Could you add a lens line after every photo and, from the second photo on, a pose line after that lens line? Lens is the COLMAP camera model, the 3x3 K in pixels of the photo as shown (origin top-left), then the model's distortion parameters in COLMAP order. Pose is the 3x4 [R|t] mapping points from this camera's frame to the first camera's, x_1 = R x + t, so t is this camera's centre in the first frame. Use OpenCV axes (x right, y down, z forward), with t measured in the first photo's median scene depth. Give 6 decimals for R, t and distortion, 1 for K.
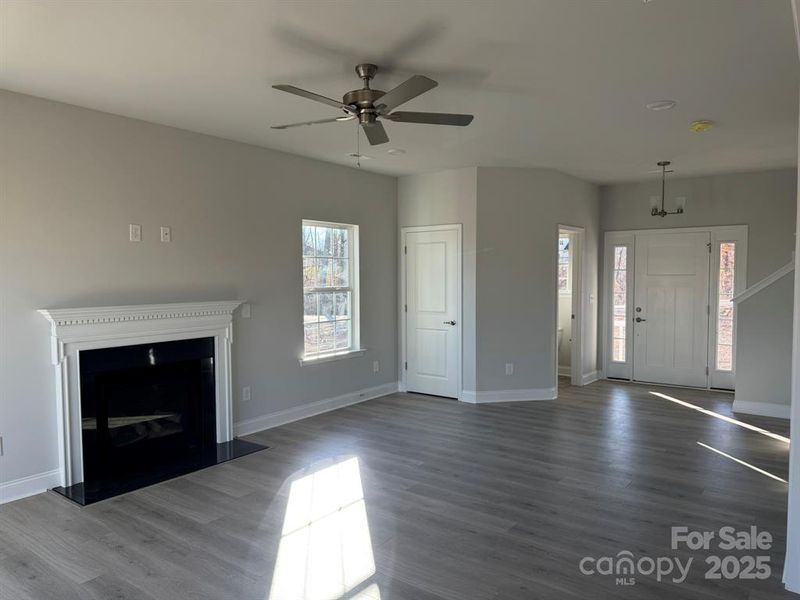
lens RADIAL K [[573.6, 0, 402.2], [0, 573.6, 304.8], [0, 0, 1]] dist [0.092542, -0.037333]
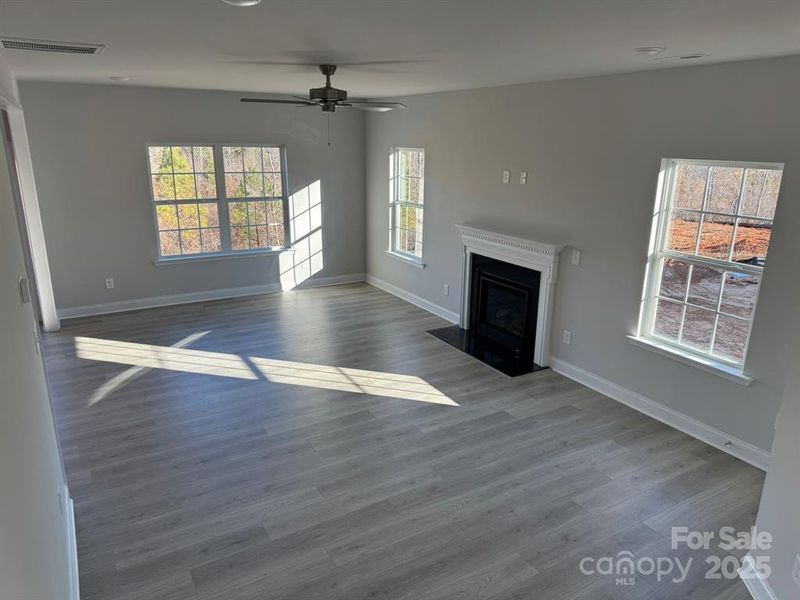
lens RADIAL K [[573.6, 0, 401.3], [0, 573.6, 305.0], [0, 0, 1]] dist [0.092542, -0.037333]
pose [[-0.388231, 0.268122, -0.881696, 0.773816], [-0.053555, 0.948559, 0.312037, -0.215719], [0.920005, 0.168361, -0.353901, 1.143015]]
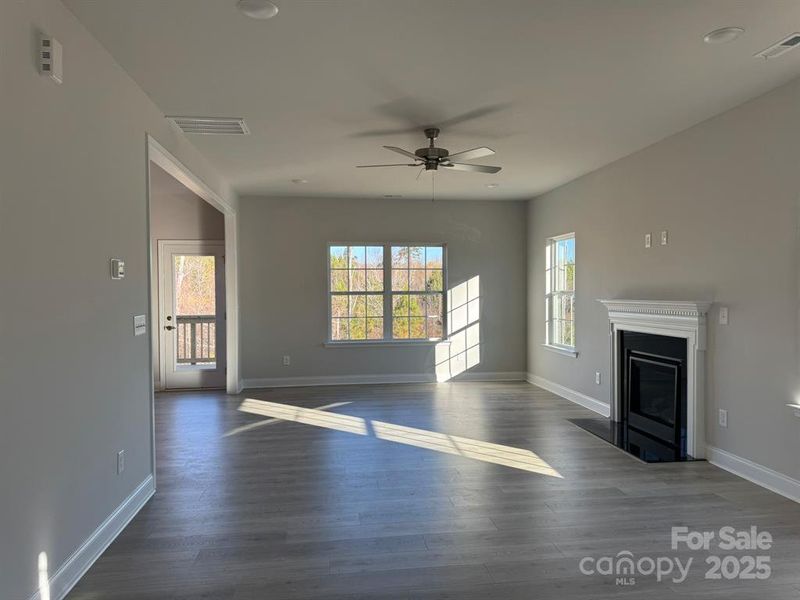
lens RADIAL K [[573.6, 0, 401.9], [0, 573.6, 307.3], [0, 0, 1]] dist [0.092542, -0.037333]
pose [[-0.719966, 0.032982, -0.693225, 0.660521], [-0.020998, 0.997378, 0.069260, -0.051607], [0.693692, 0.064421, -0.717385, 1.341628]]
